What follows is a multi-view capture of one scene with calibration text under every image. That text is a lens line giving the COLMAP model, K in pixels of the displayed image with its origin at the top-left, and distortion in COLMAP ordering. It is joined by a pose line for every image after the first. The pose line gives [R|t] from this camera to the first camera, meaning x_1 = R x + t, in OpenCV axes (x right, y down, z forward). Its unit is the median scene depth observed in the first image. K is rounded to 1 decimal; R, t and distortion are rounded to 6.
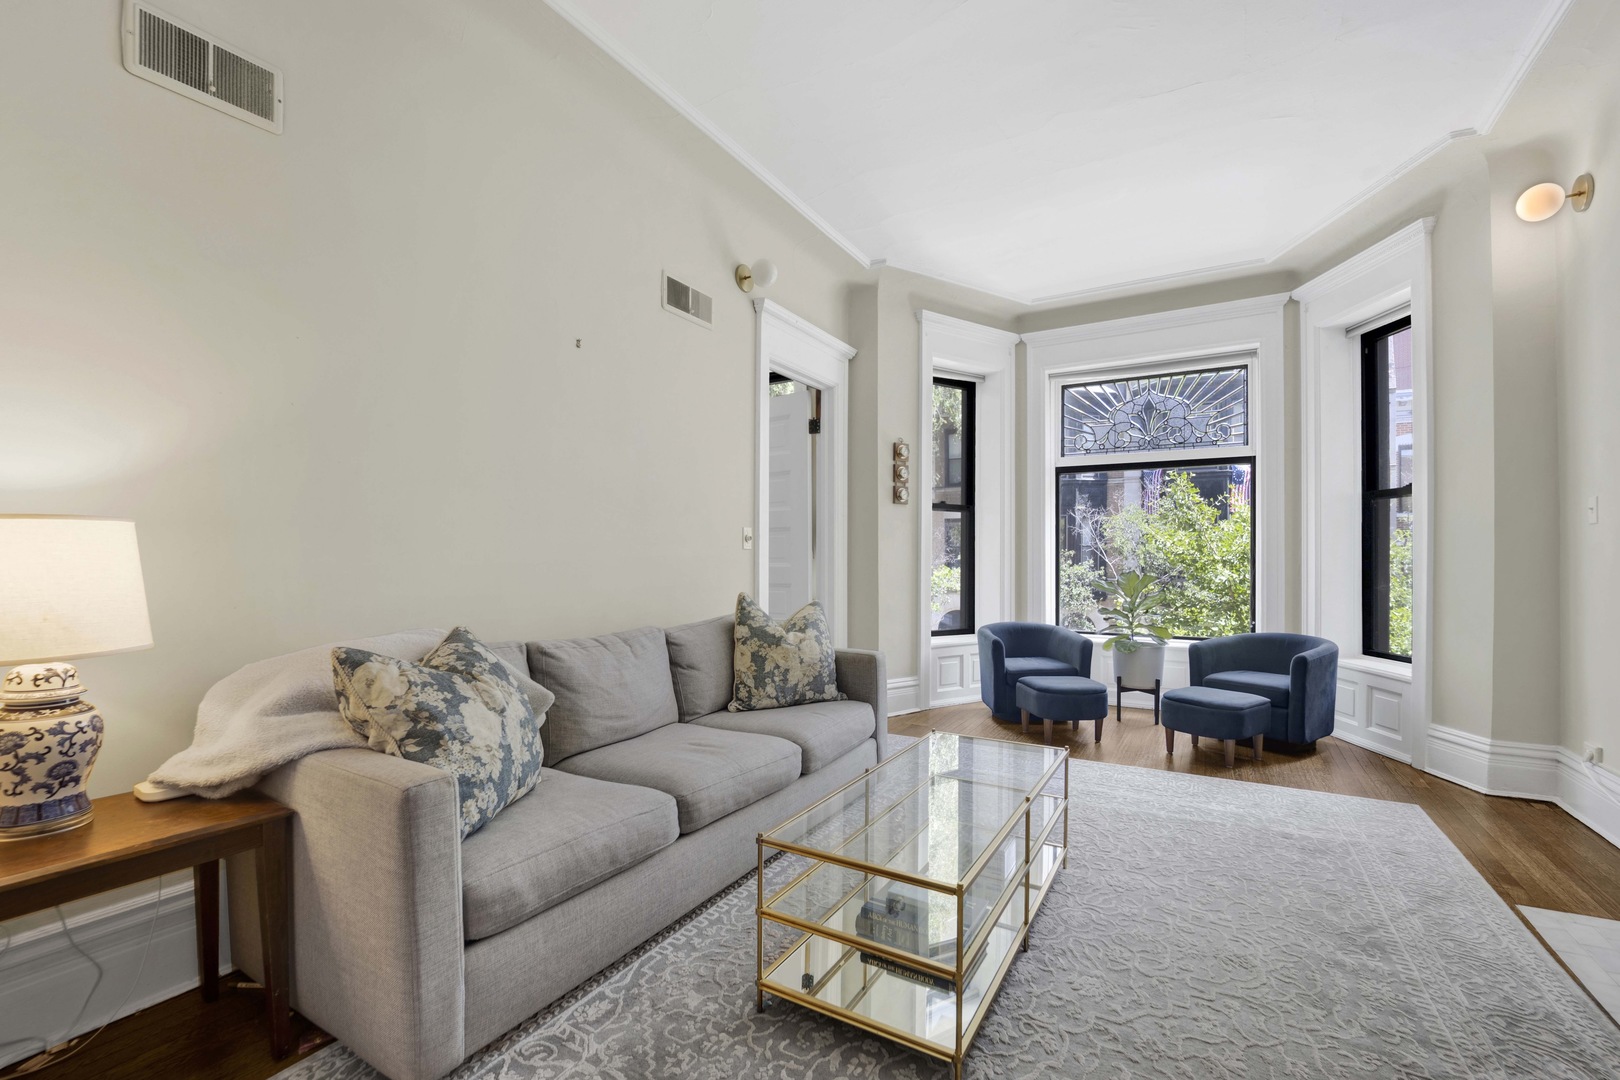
lens RADIAL K [[702.2, 0, 779.5], [0, 702.2, 559.9], [0, 0, 1]] dist [-0.021906, -0.000563]
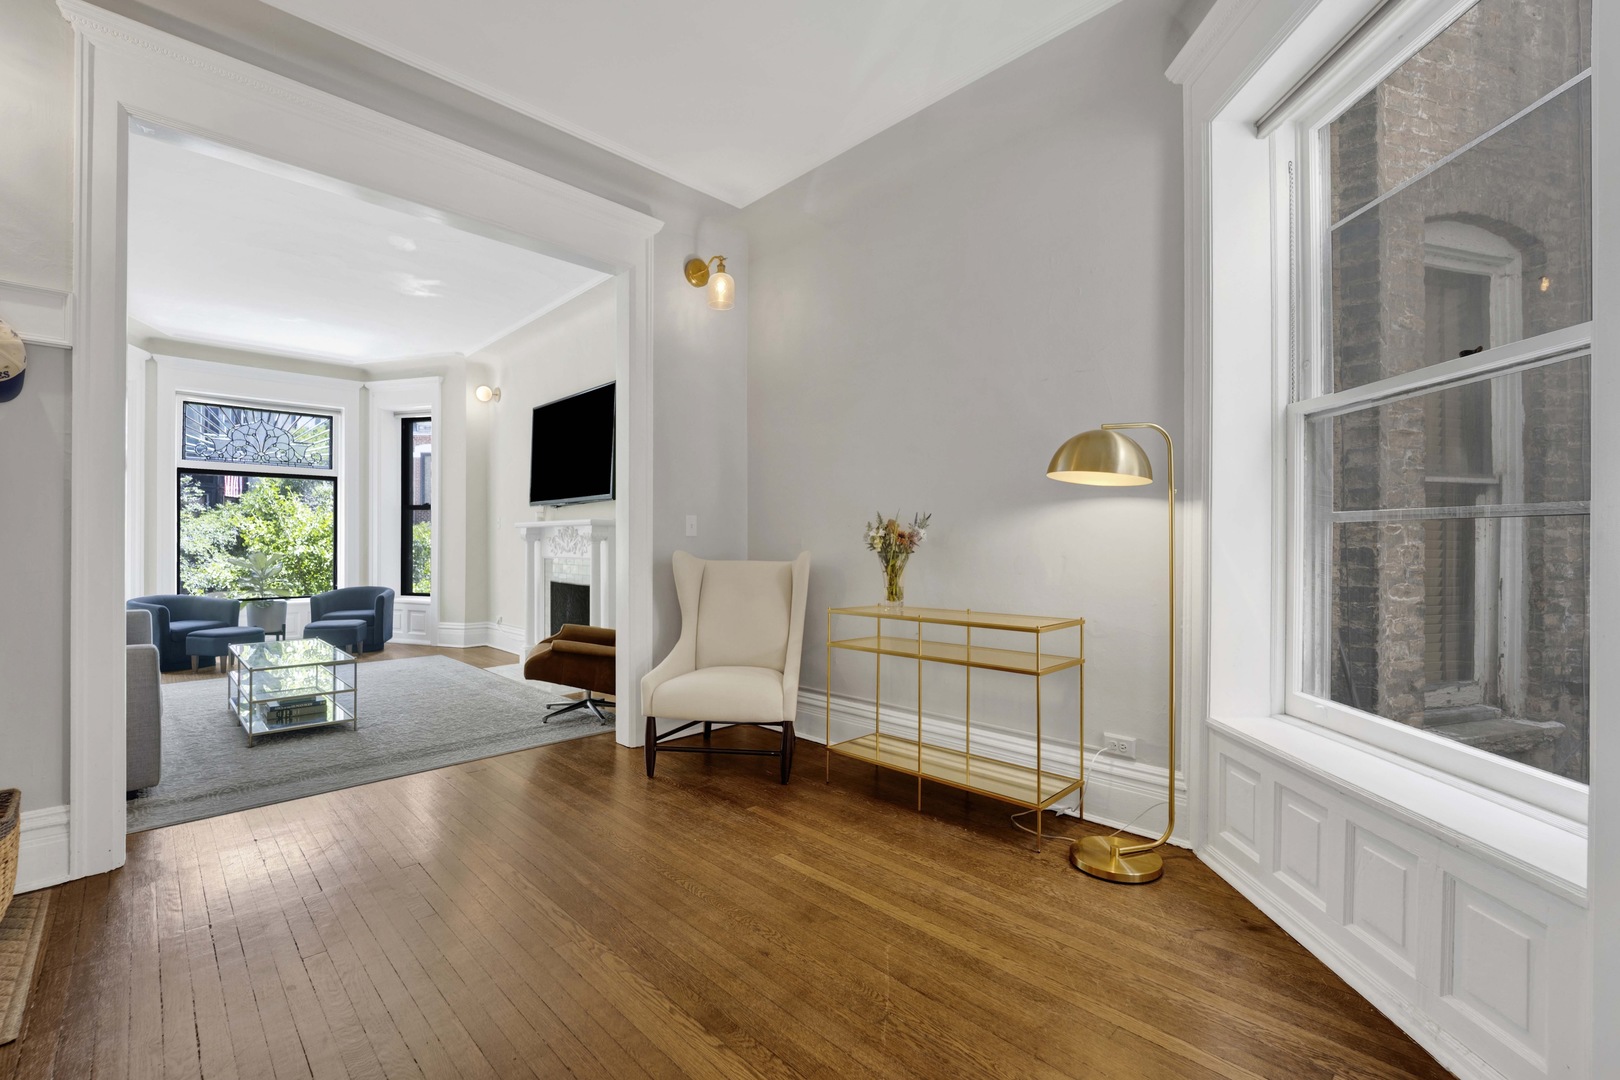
lens RADIAL K [[702.2, 0, 794.3], [0, 702.2, 535.2], [0, 0, 1]] dist [-0.021906, -0.000563]
pose [[0.263763, 0.005710, 0.964571, -0.657474], [0.001714, 0.999978, -0.006388, -0.006611], [-0.964586, 0.003338, 0.263748, -0.481193]]
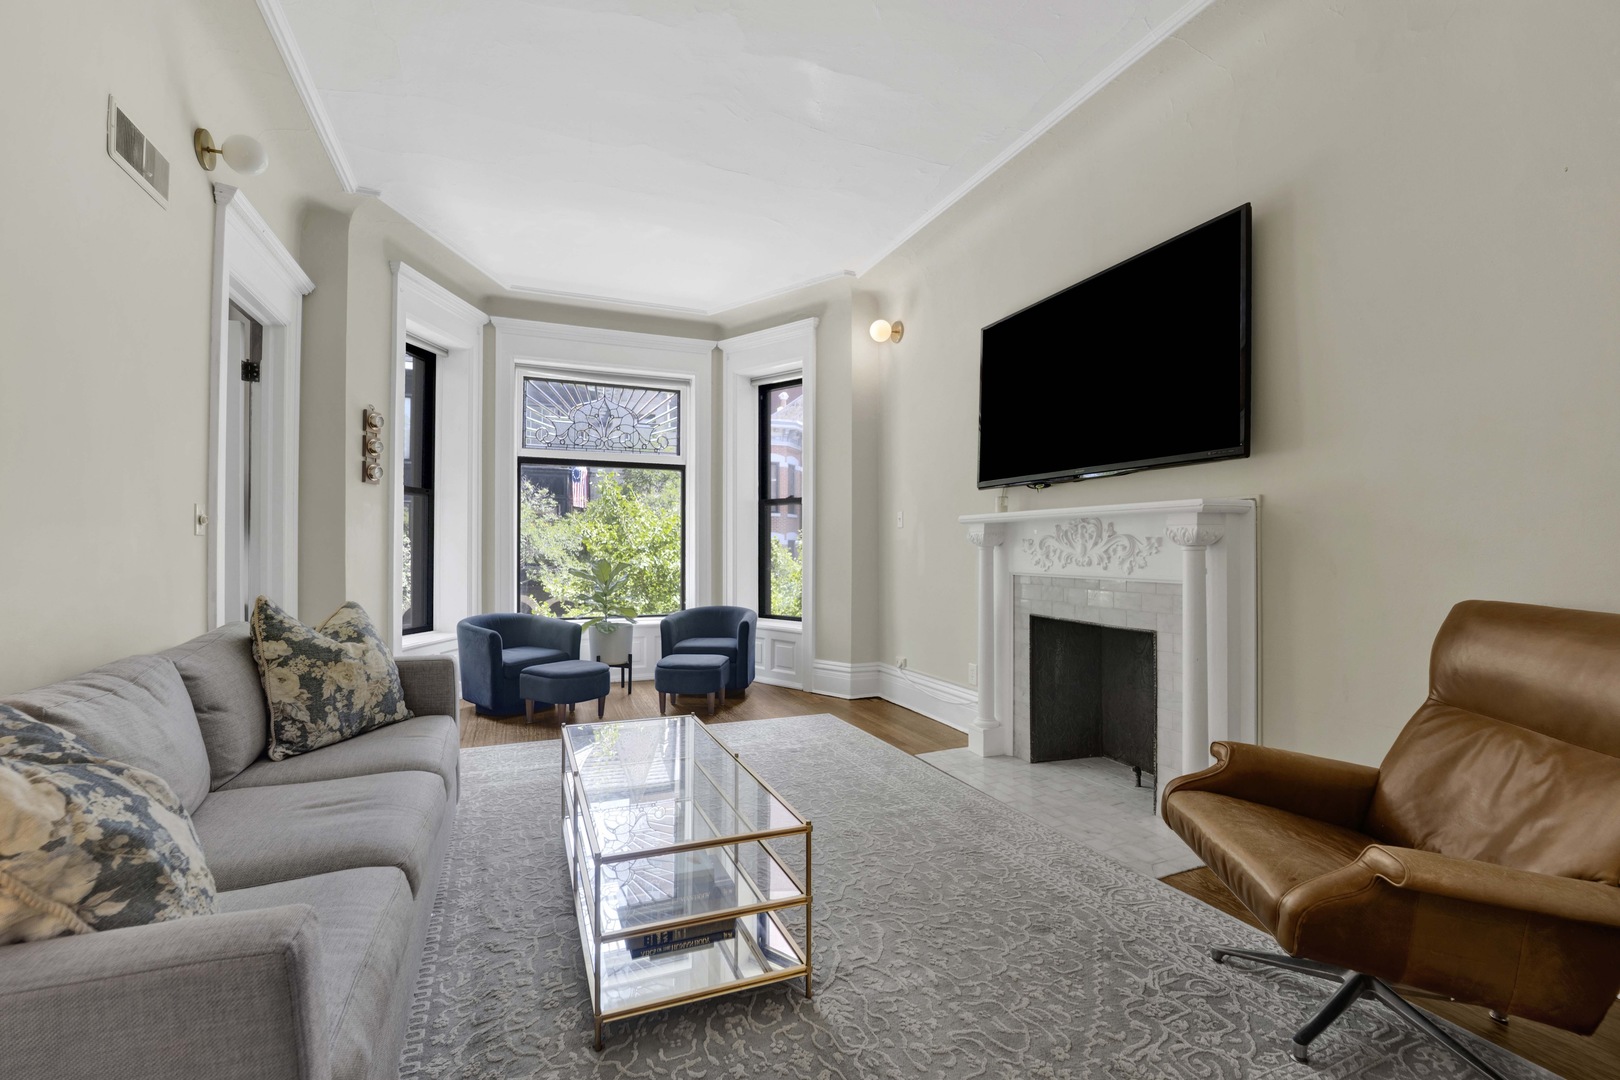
lens RADIAL K [[702.2, 0, 817.4], [0, 702.2, 546.6], [0, 0, 1]] dist [-0.021906, -0.000563]
pose [[0.583786, 0.001555, 0.811906, -0.230654], [0.000446, 0.999997, -0.002235, -0.001837], [-0.811907, 0.001667, 0.583784, 0.093179]]
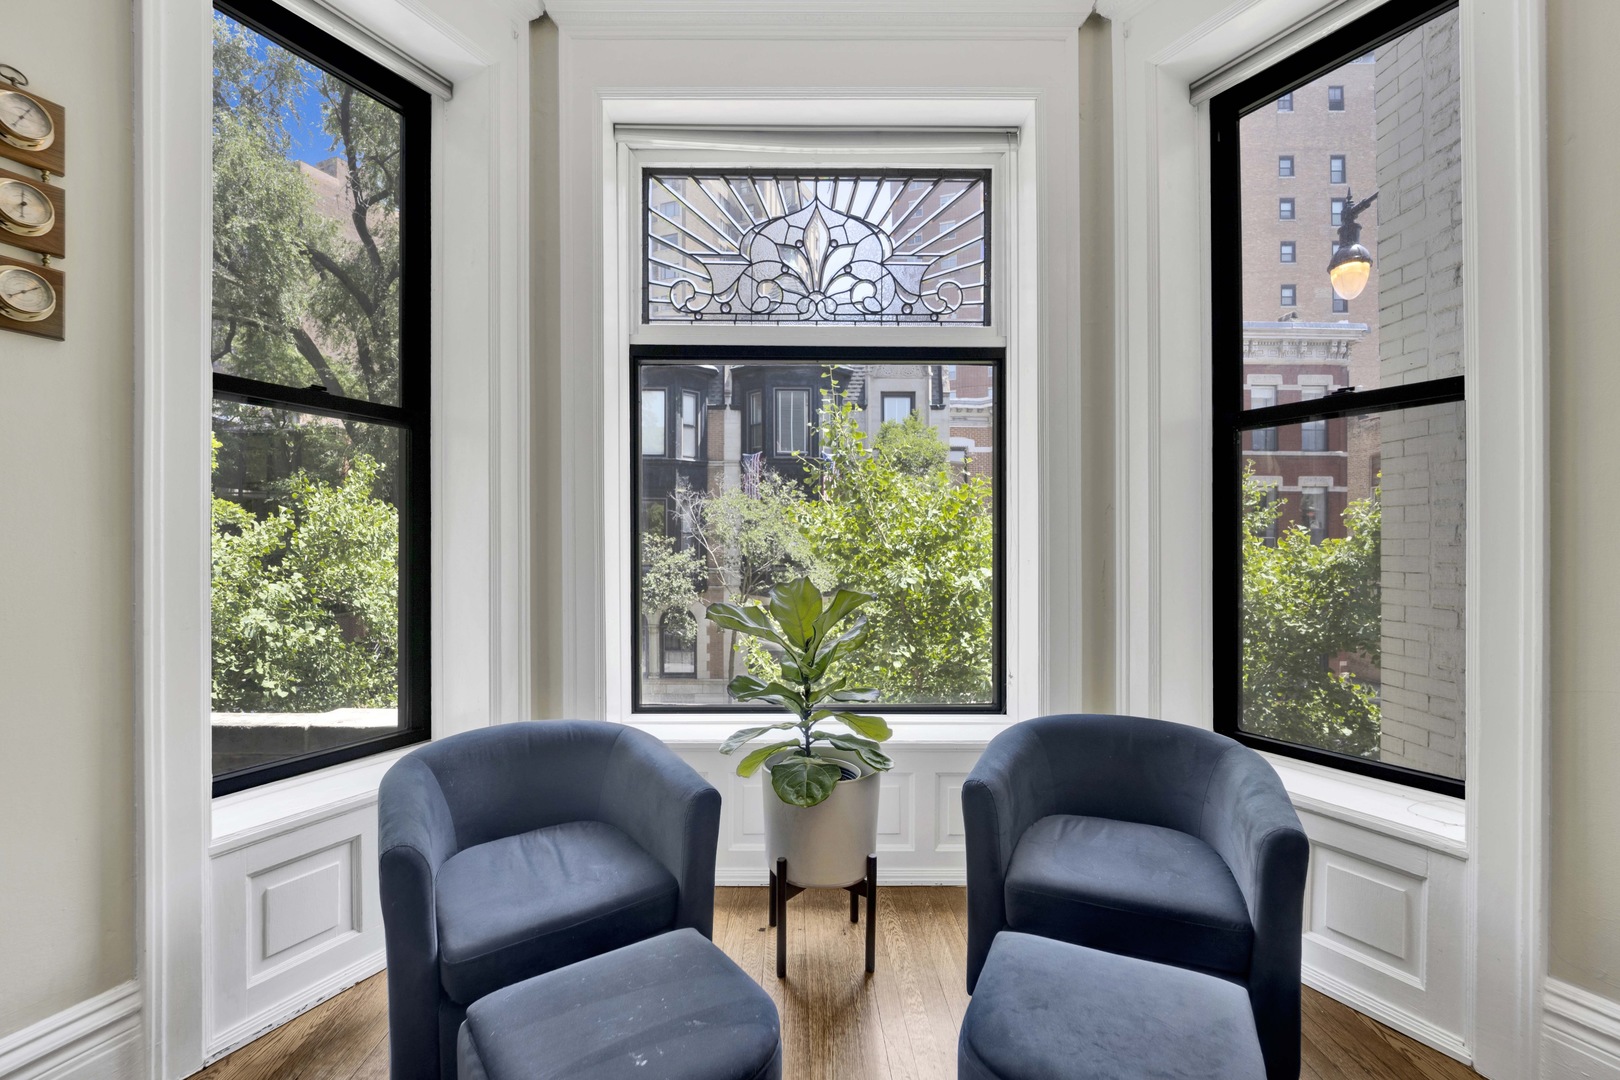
lens RADIAL K [[738.9, 0, 821.4], [0, 738.9, 543.0], [0, 0, 1]] dist [-0.002177, 0.000123]
pose [[0.828426, -0.000783, 0.560098, 0.318473], [0.004508, 0.999976, -0.005269, -0.003835], [-0.560081, 0.006890, 0.828409, 0.744701]]
